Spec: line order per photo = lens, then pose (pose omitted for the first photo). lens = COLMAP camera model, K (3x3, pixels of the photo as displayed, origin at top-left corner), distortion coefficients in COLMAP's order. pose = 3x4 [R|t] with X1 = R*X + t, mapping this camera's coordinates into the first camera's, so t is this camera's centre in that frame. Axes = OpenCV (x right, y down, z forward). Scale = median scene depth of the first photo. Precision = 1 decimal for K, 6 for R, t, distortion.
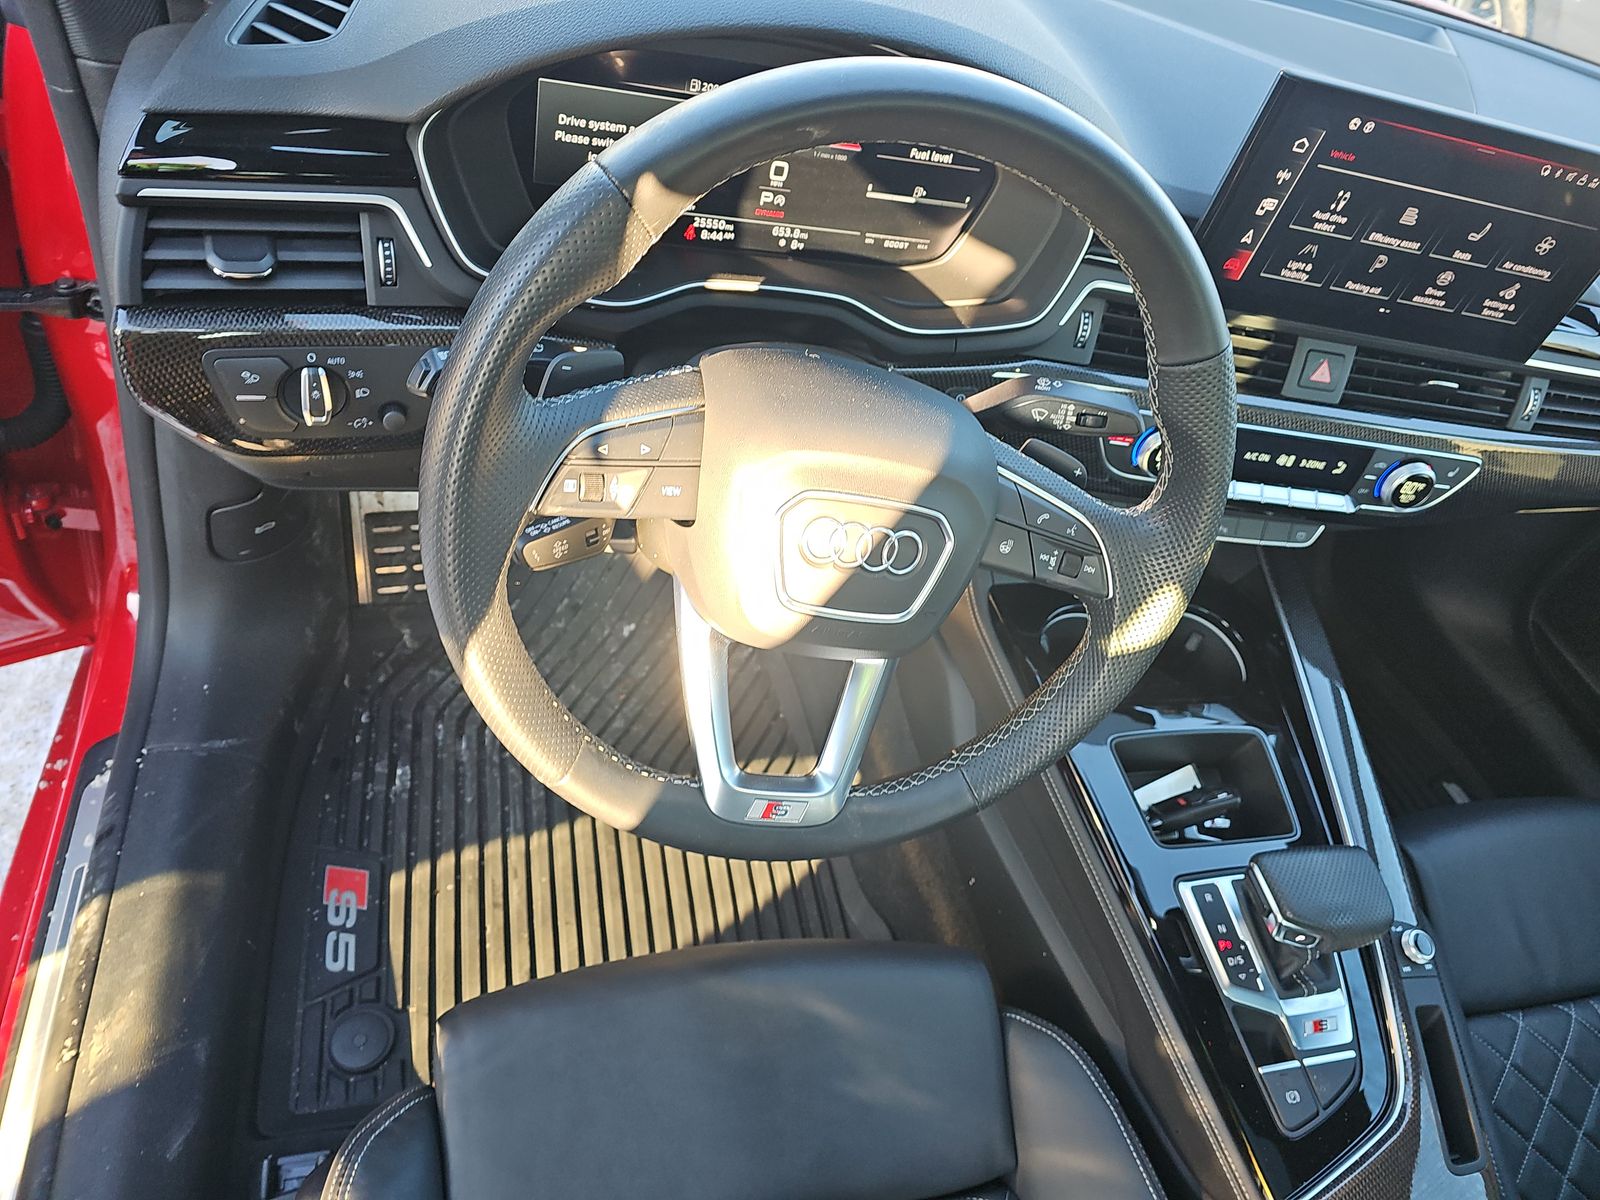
lens RADIAL K [[1040.8, 0, 792.6], [0, 1040.8, 559.0], [0, 0, 1]] dist [0.030749, -0.058816]
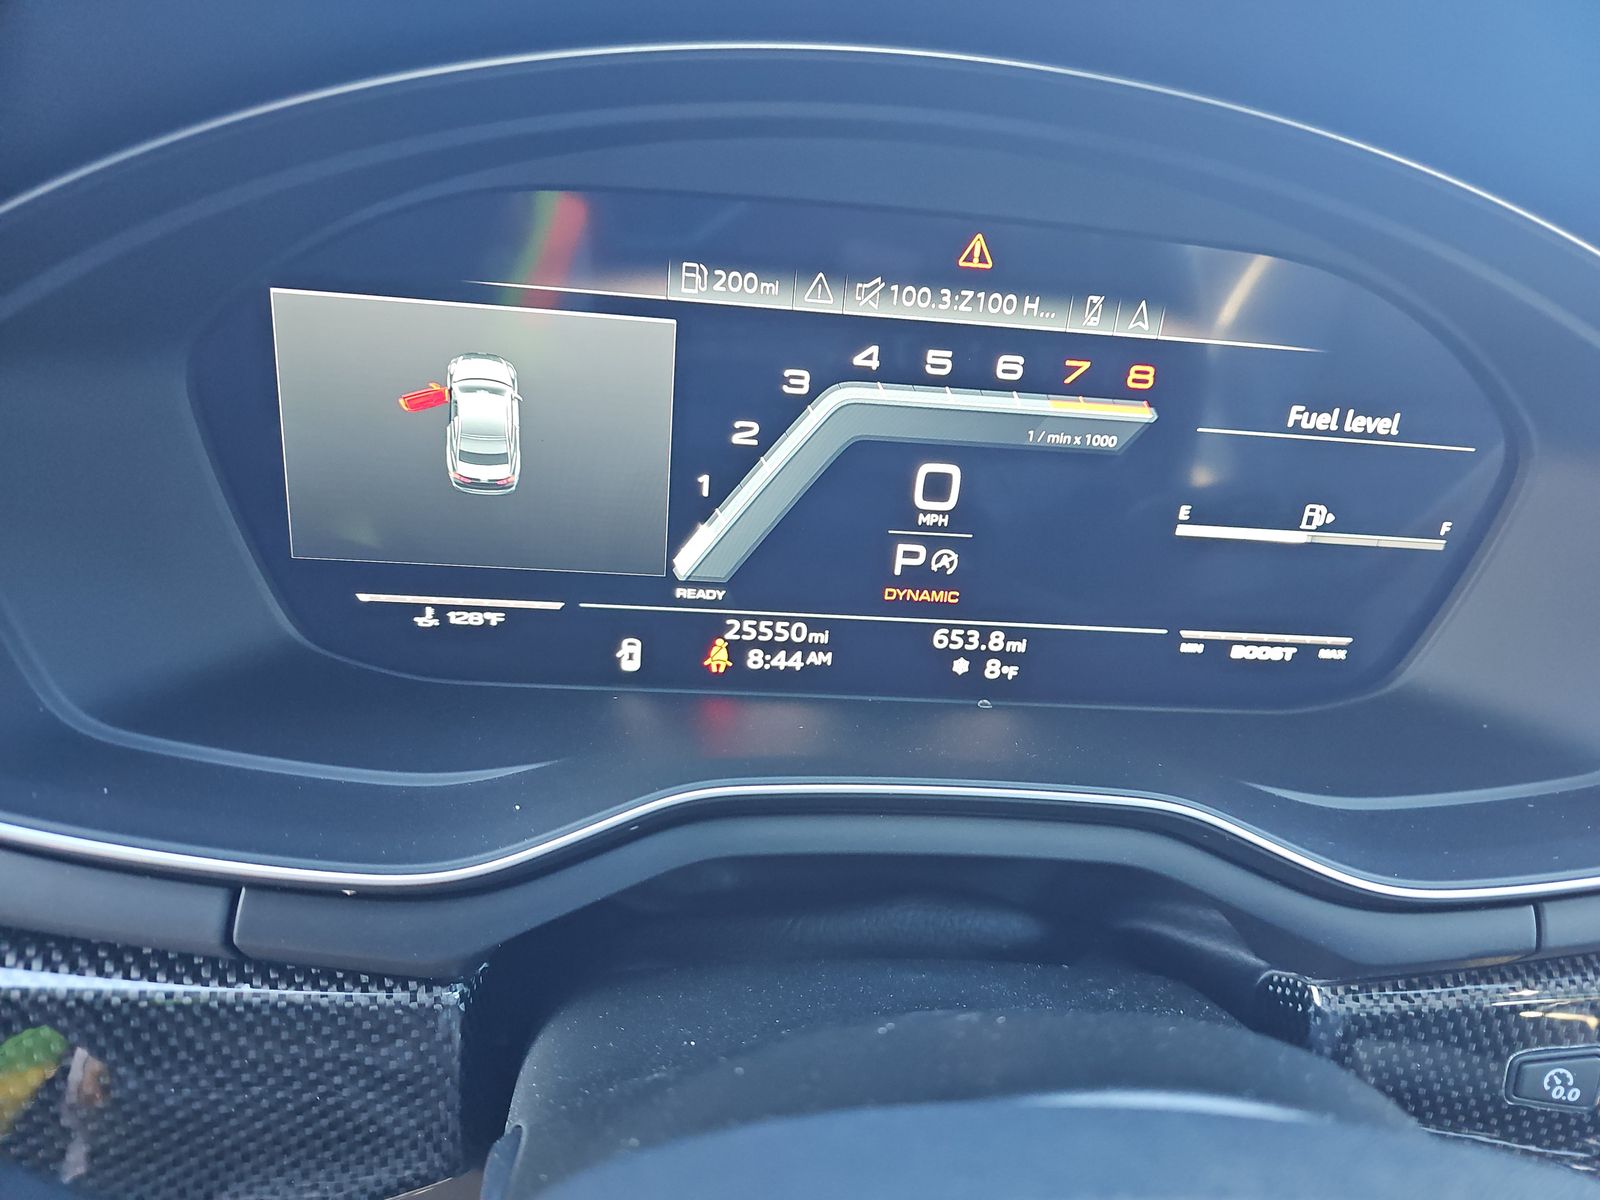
lens RADIAL K [[1040.8, 0, 792.6], [0, 1040.8, 559.0], [0, 0, 1]] dist [0.030749, -0.058816]
pose [[0.982617, -0.081478, -0.166808, -0.003478], [0.008424, 0.917183, -0.398378, -0.190684], [0.185452, 0.390048, 0.901926, 0.638838]]
